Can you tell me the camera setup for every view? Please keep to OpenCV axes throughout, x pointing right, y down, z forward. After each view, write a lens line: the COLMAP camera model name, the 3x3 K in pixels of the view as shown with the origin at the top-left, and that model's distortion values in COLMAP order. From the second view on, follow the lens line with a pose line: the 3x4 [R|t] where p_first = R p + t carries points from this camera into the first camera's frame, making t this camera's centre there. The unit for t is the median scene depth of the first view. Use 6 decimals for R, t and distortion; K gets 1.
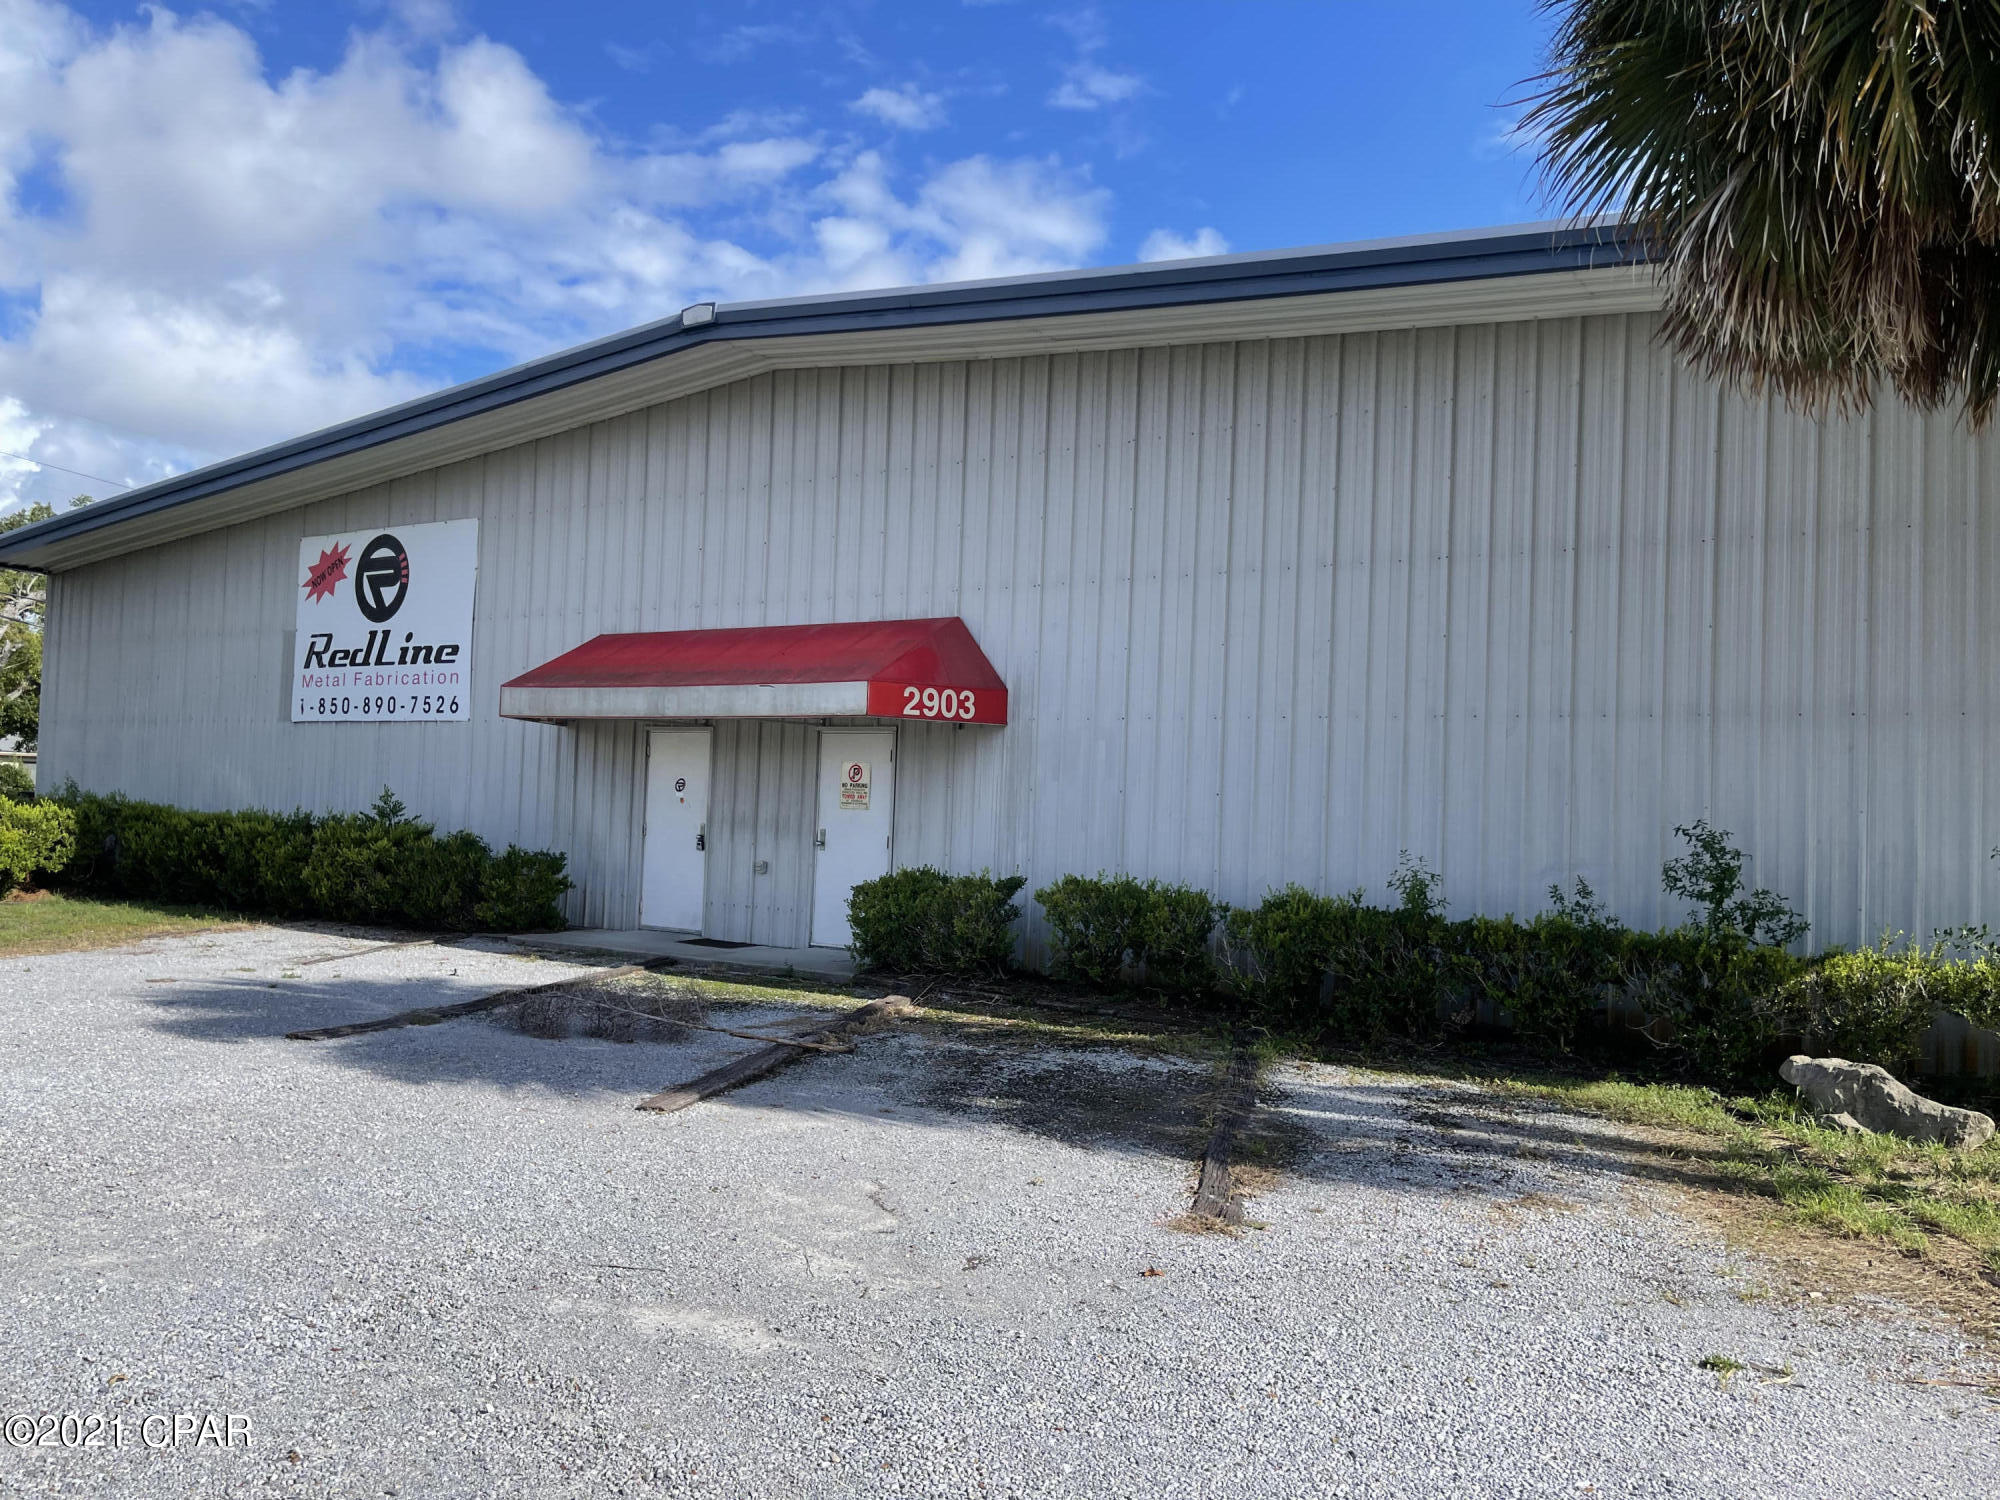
lens RADIAL K [[1498.8, 0, 1000.6], [0, 1498.8, 774.1], [0, 0, 1]] dist [0.075984, -0.055119]
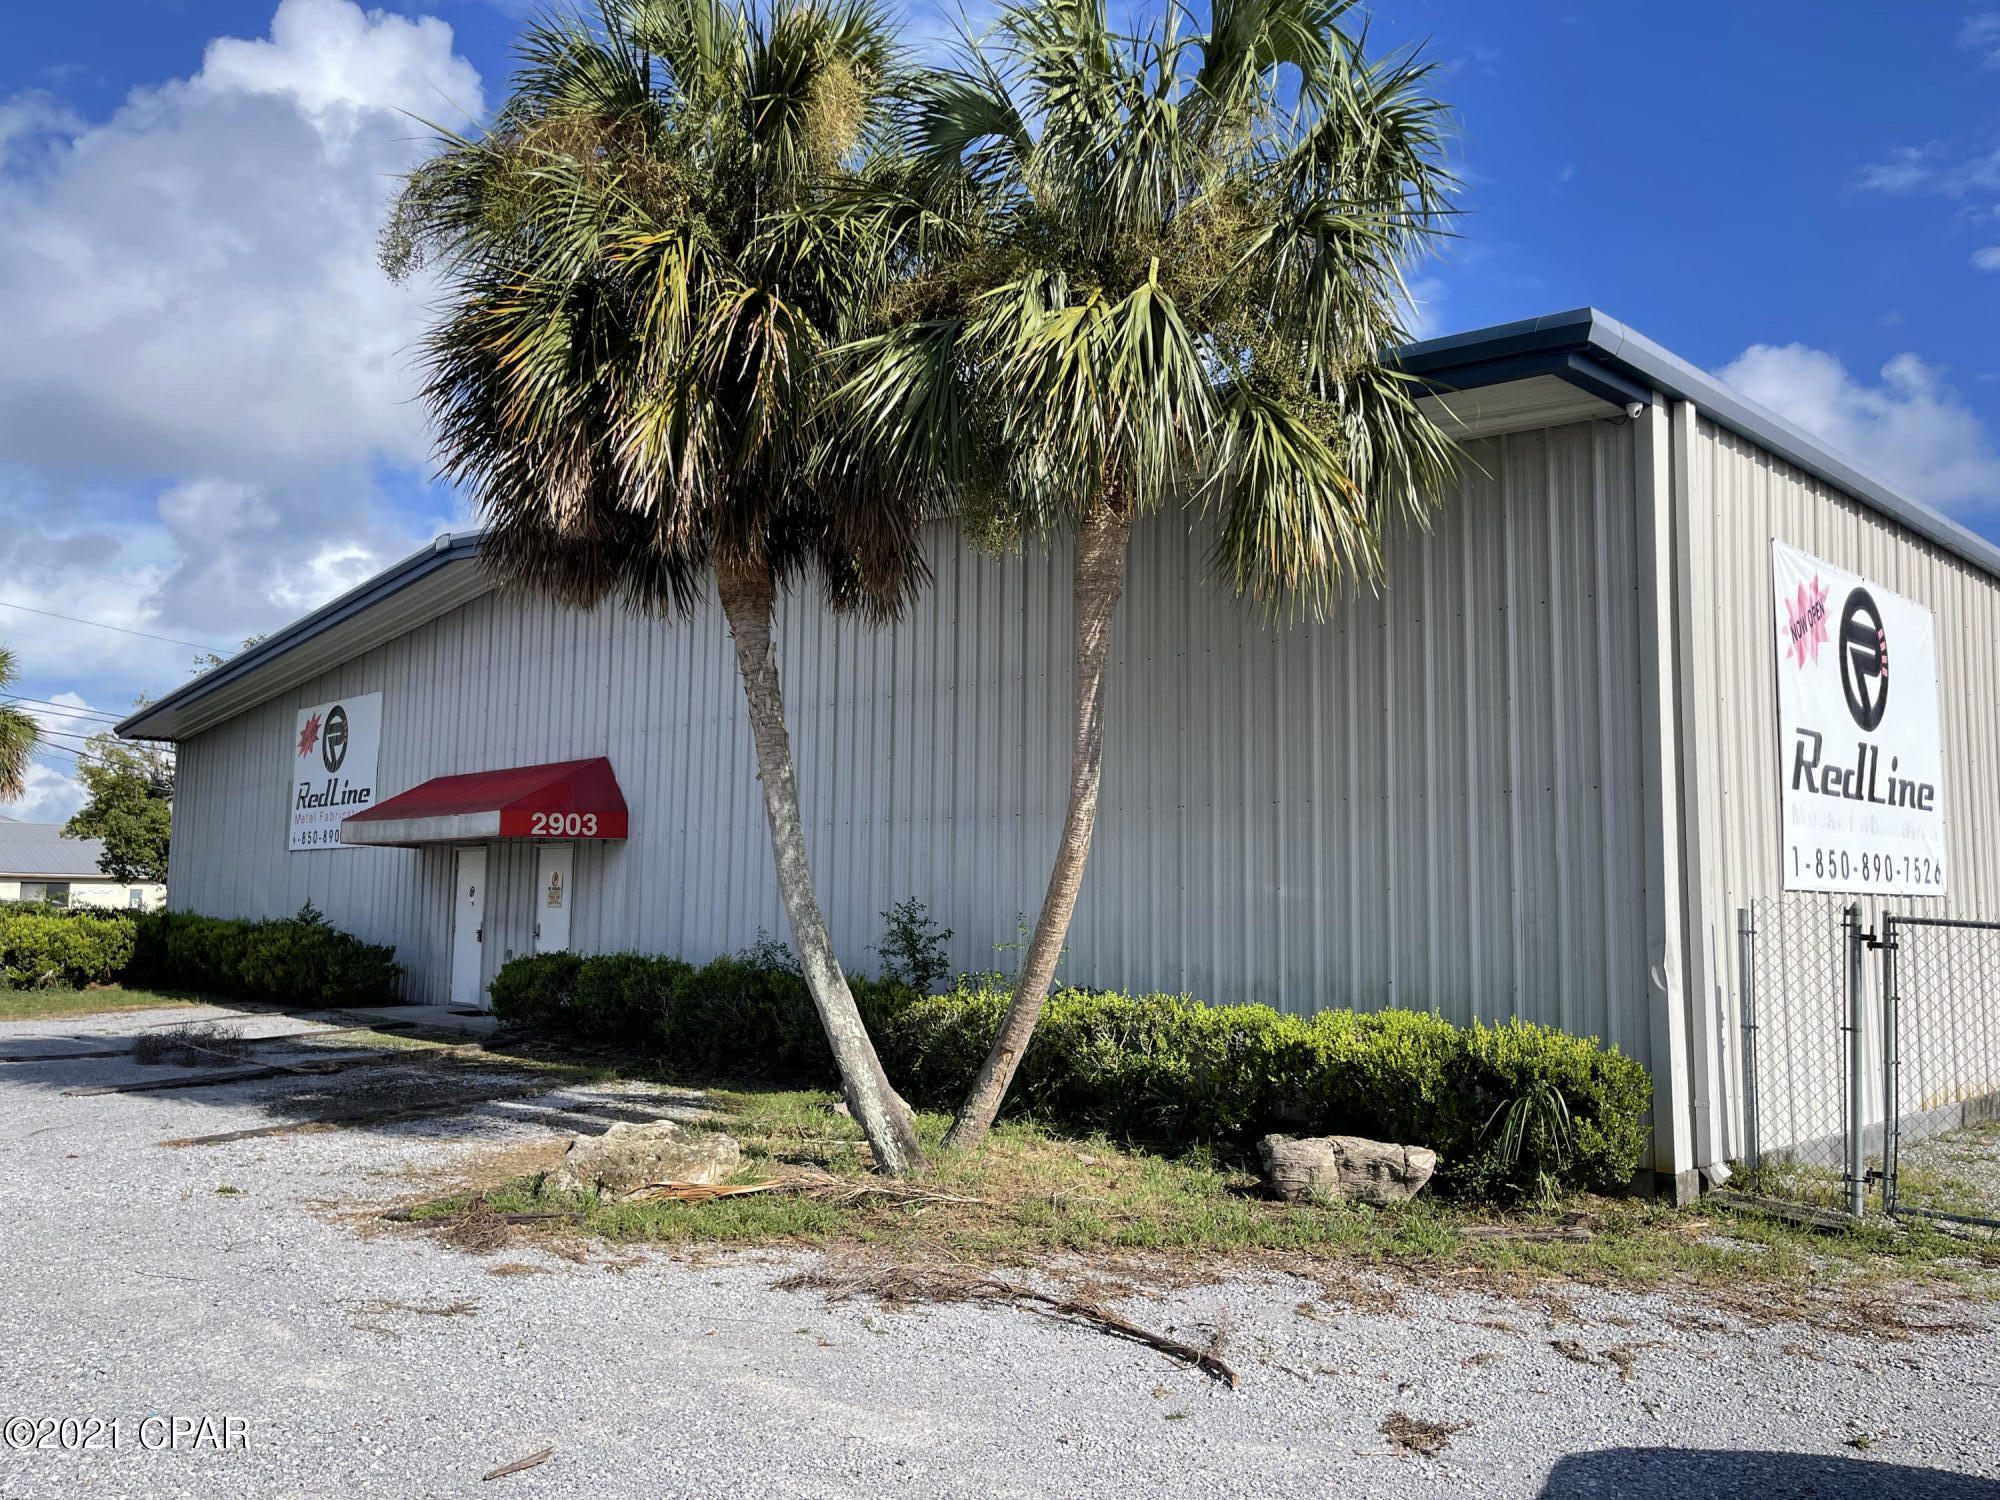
lens RADIAL K [[1534.1, 0, 1001.6], [0, 1534.1, 759.2], [0, 0, 1]] dist [0.076959, -0.064898]
pose [[0.973104, -0.042299, -0.226448, 0.547356], [0.024468, 0.996416, -0.080976, 0.012804], [0.229061, 0.073258, 0.970652, -0.200810]]
